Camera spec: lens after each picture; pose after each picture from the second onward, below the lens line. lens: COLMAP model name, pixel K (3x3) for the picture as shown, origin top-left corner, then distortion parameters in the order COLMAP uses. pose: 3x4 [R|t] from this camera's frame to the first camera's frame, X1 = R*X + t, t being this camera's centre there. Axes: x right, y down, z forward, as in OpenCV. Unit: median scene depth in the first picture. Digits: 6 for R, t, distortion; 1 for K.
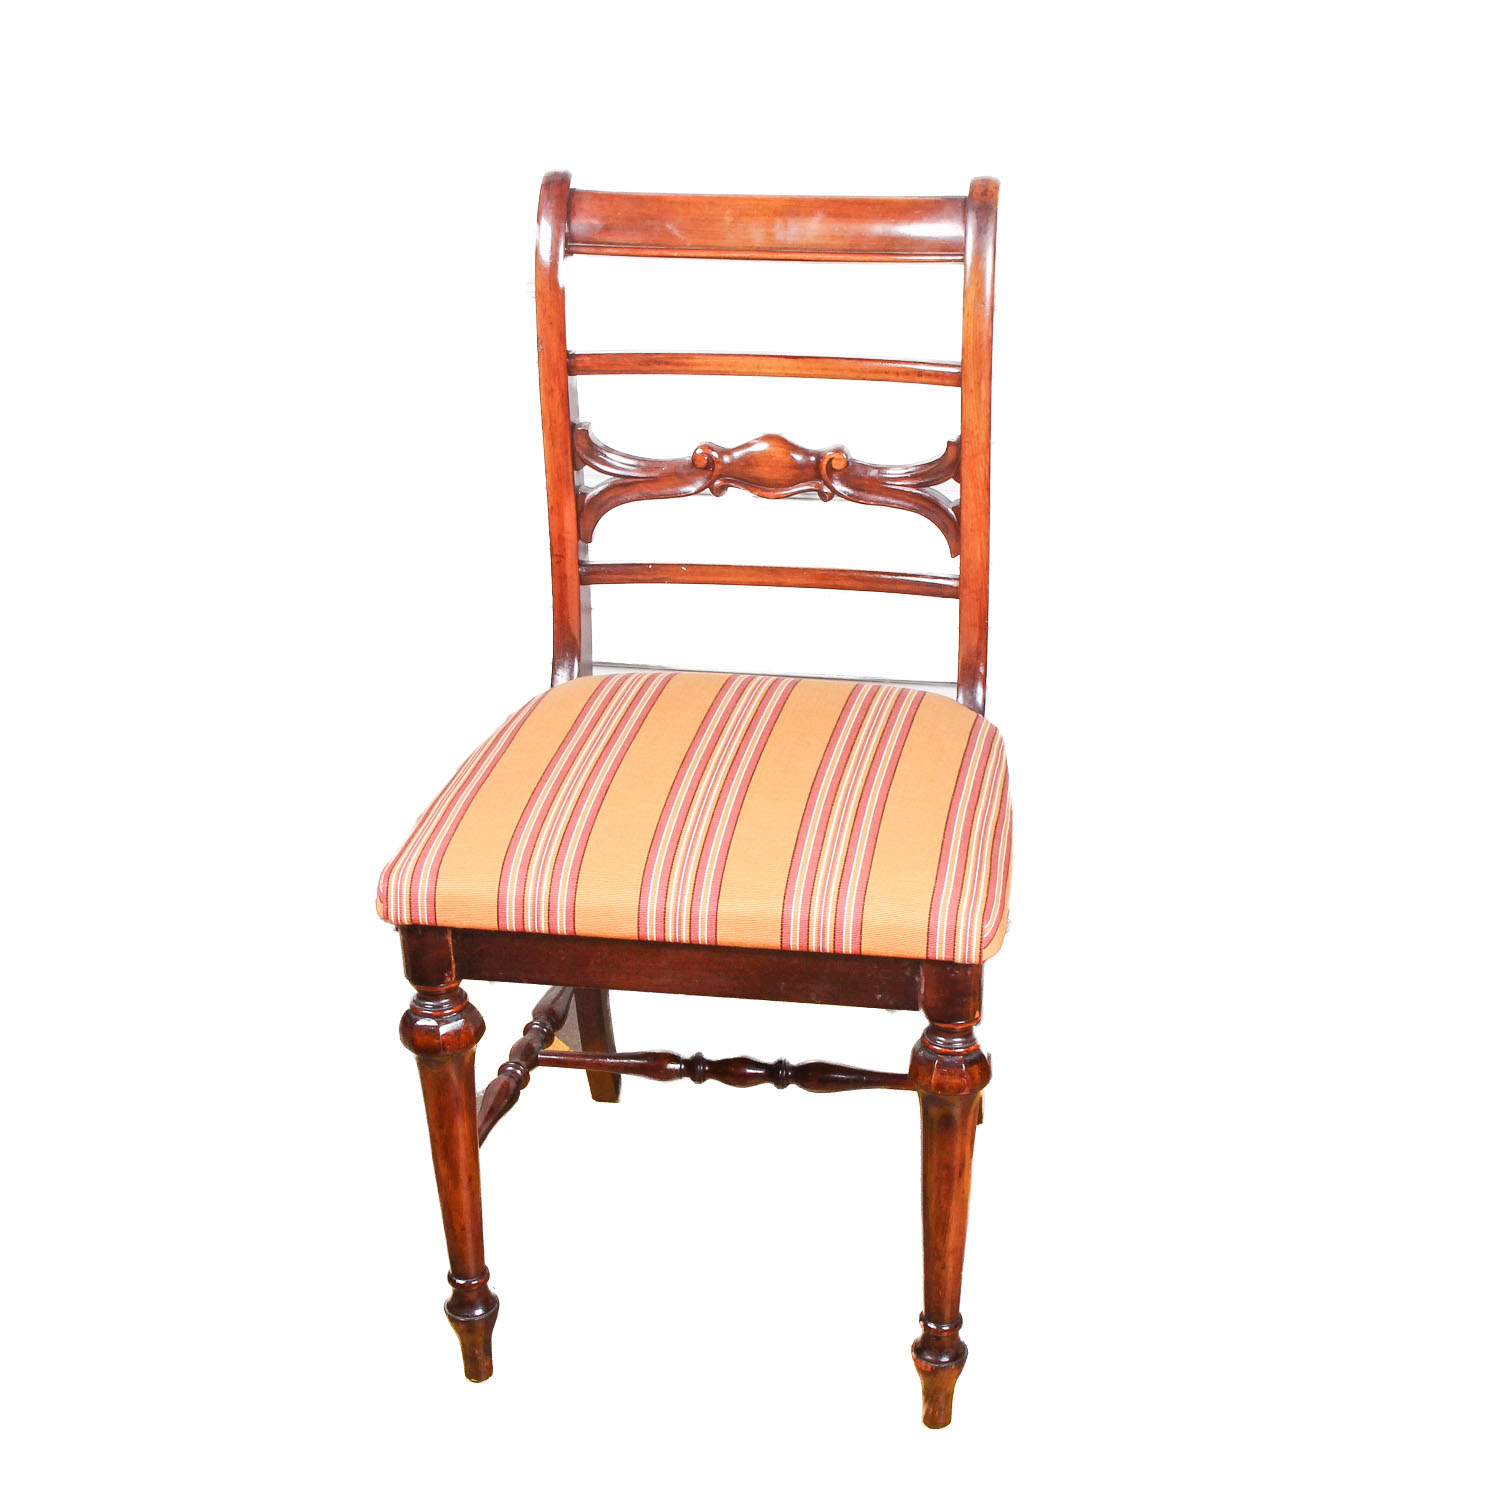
lens RADIAL K [[2595.1, 0, 750.0], [0, 2595.1, 750.0], [0, 0, 1]] dist [-0.001887, 0.063639]
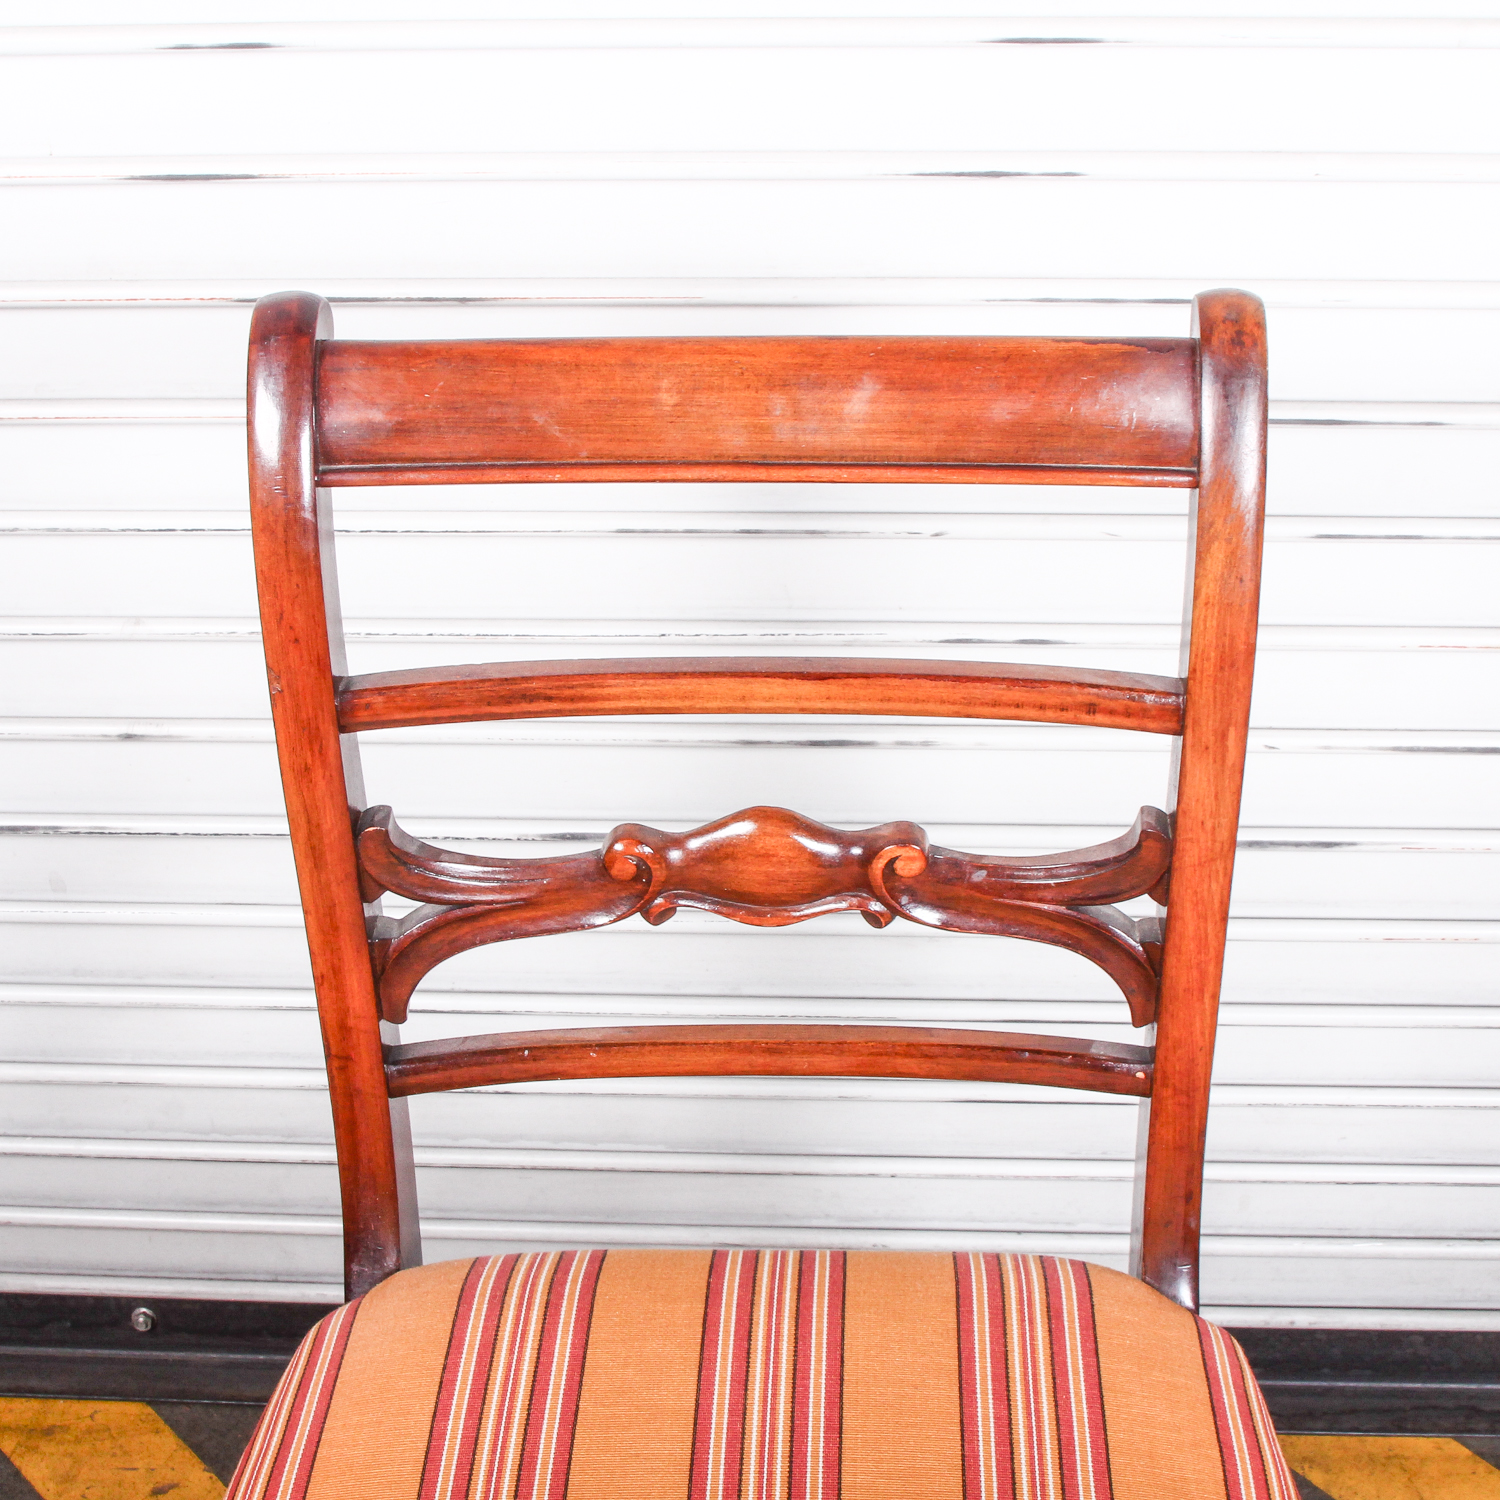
lens RADIAL K [[2562.6, 0, 750.0], [0, 2562.6, 750.0], [0, 0, 1]] dist [-0.108504, 0.121286]
pose [[0.992497, -0.067263, 0.102101, -0.043670], [0.055443, 0.991877, 0.114484, -0.190417], [-0.108972, -0.107965, 0.988164, 0.533963]]
